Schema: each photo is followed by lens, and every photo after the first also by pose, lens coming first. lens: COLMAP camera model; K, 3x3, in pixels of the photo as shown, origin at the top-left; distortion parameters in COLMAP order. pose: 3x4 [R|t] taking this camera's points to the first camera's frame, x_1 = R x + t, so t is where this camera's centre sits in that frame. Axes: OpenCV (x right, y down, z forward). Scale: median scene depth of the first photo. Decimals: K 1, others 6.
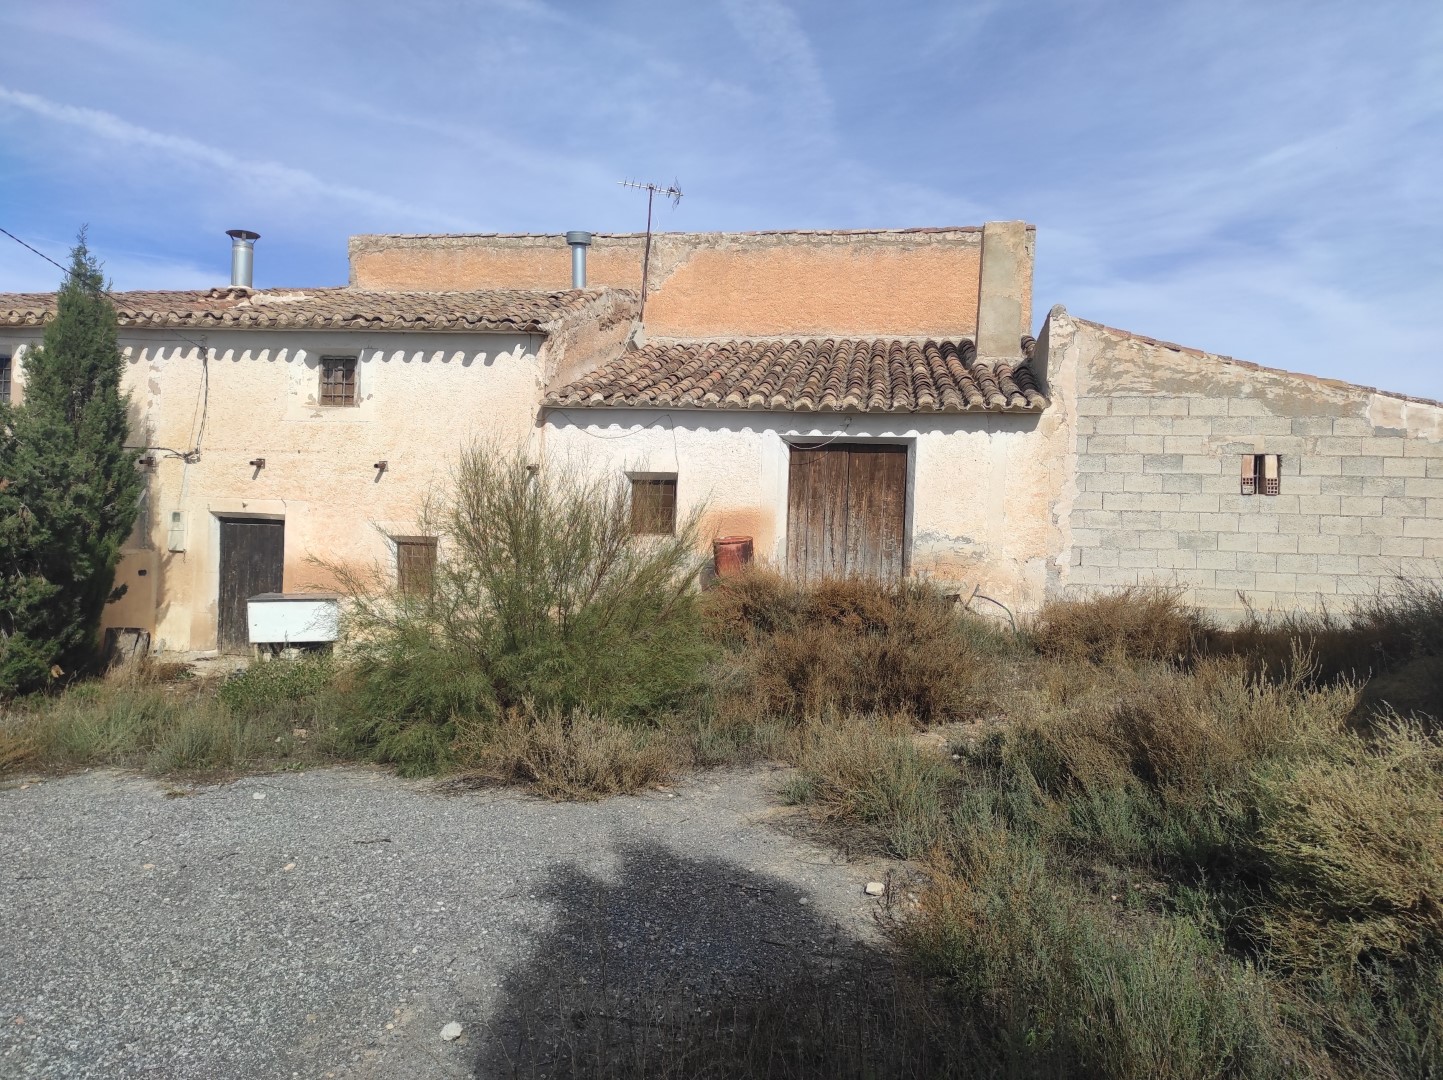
lens RADIAL K [[1057.4, 0, 720.7], [0, 1057.4, 542.4], [0, 0, 1]] dist [0.043645, -0.028211]
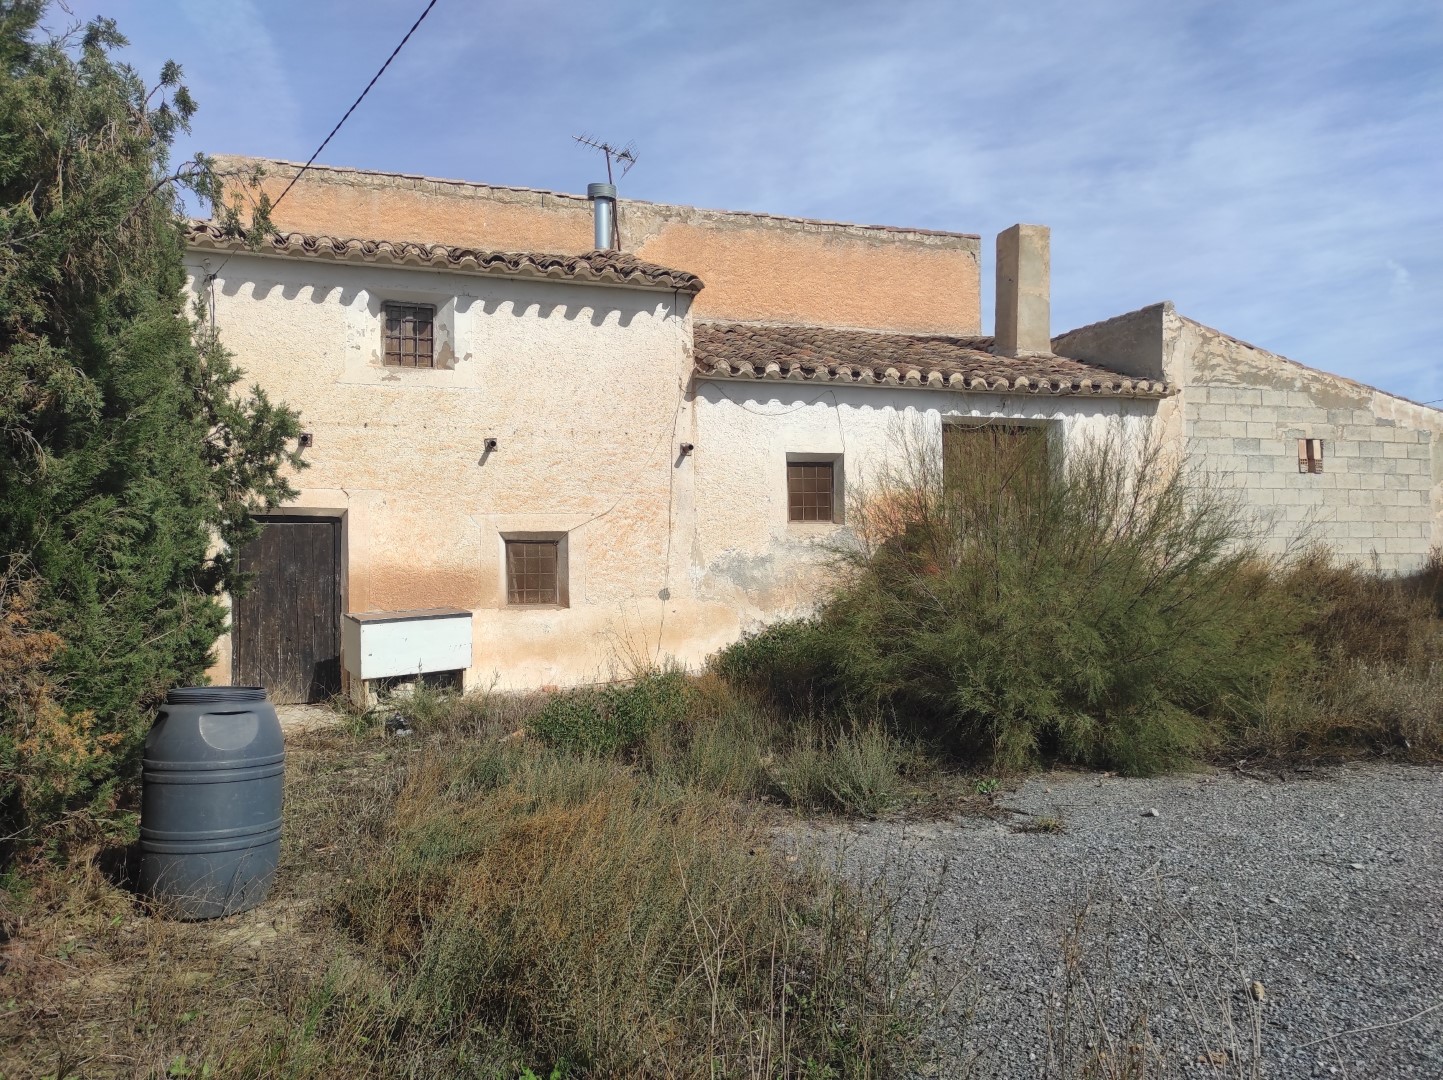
lens RADIAL K [[1057.4, 0, 723.8], [0, 1057.4, 539.3], [0, 0, 1]] dist [0.043645, -0.028211]
pose [[0.879813, -0.029011, 0.474434, -0.559941], [0.040002, 0.999114, -0.013087, 0.016534], [-0.473633, 0.030493, 0.880194, 0.230623]]
